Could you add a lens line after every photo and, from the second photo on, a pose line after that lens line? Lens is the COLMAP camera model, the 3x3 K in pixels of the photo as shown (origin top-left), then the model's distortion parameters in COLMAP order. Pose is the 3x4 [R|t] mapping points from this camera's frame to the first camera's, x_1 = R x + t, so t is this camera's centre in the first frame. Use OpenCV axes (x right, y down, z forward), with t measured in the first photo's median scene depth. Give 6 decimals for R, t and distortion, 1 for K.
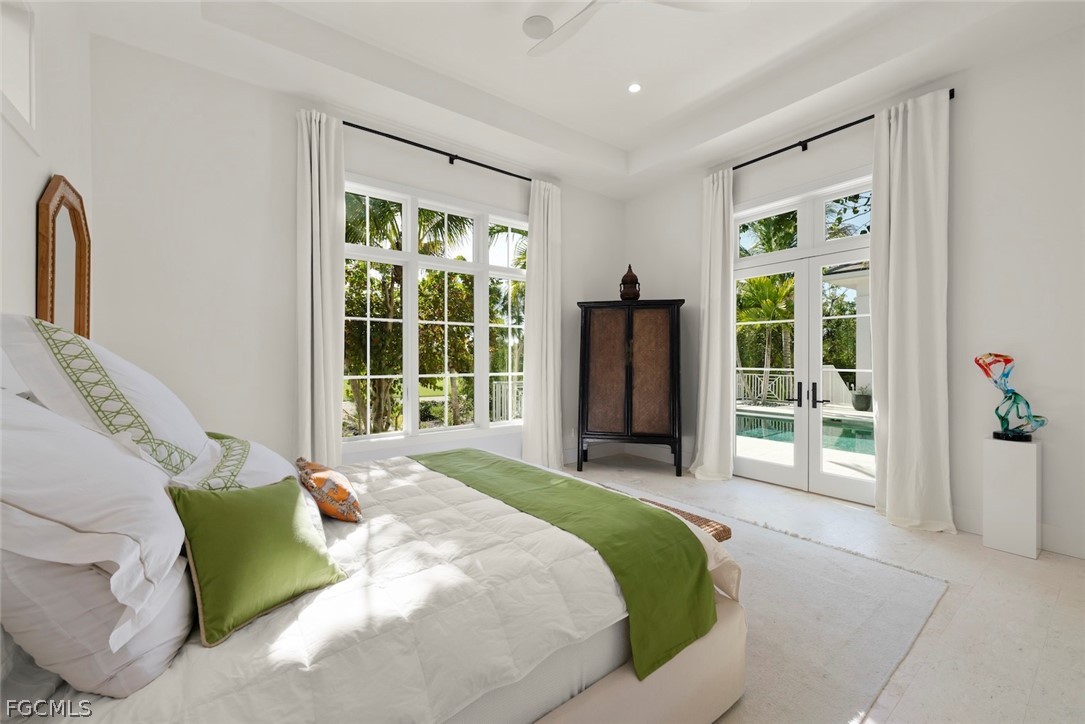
lens RADIAL K [[419.5, 0, 542.6], [0, 419.5, 363.4], [0, 0, 1]] dist [0.000421, 0.000004]
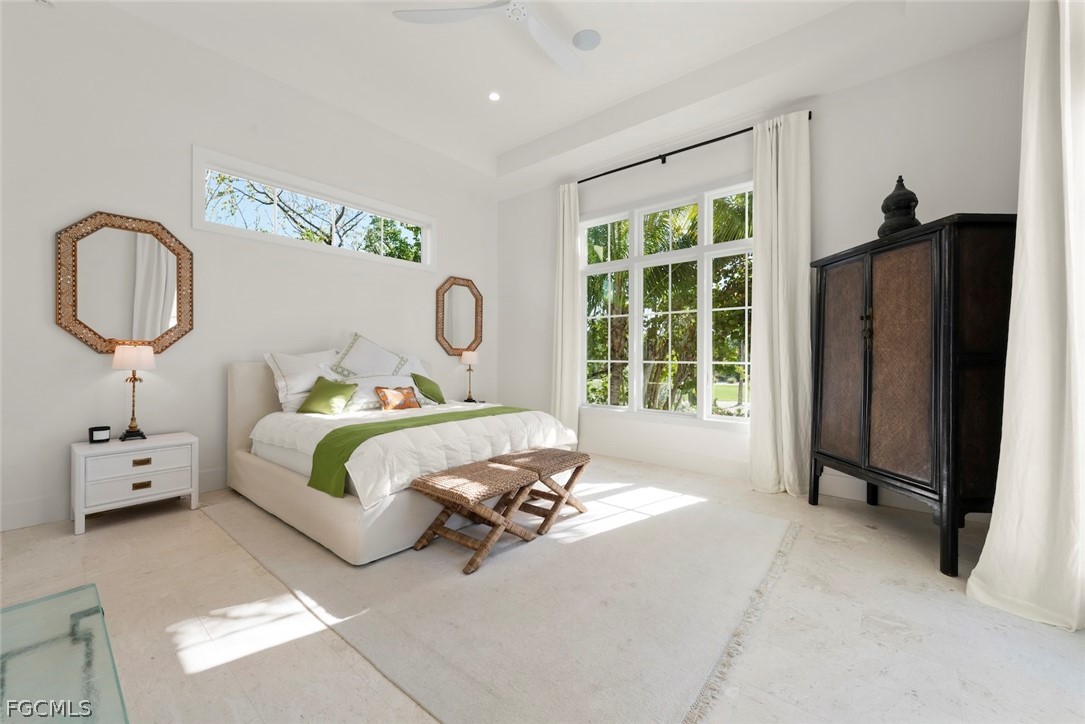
lens RADIAL K [[428.7, 0, 543.1], [0, 428.7, 356.4], [0, 0, 1]] dist [-0.000134, -0.000036]
pose [[0.234591, 0.002127, -0.972092, 0.693647], [-0.001513, 0.999997, 0.001823, 0.011529], [0.972093, 0.001043, 0.234593, 0.410160]]
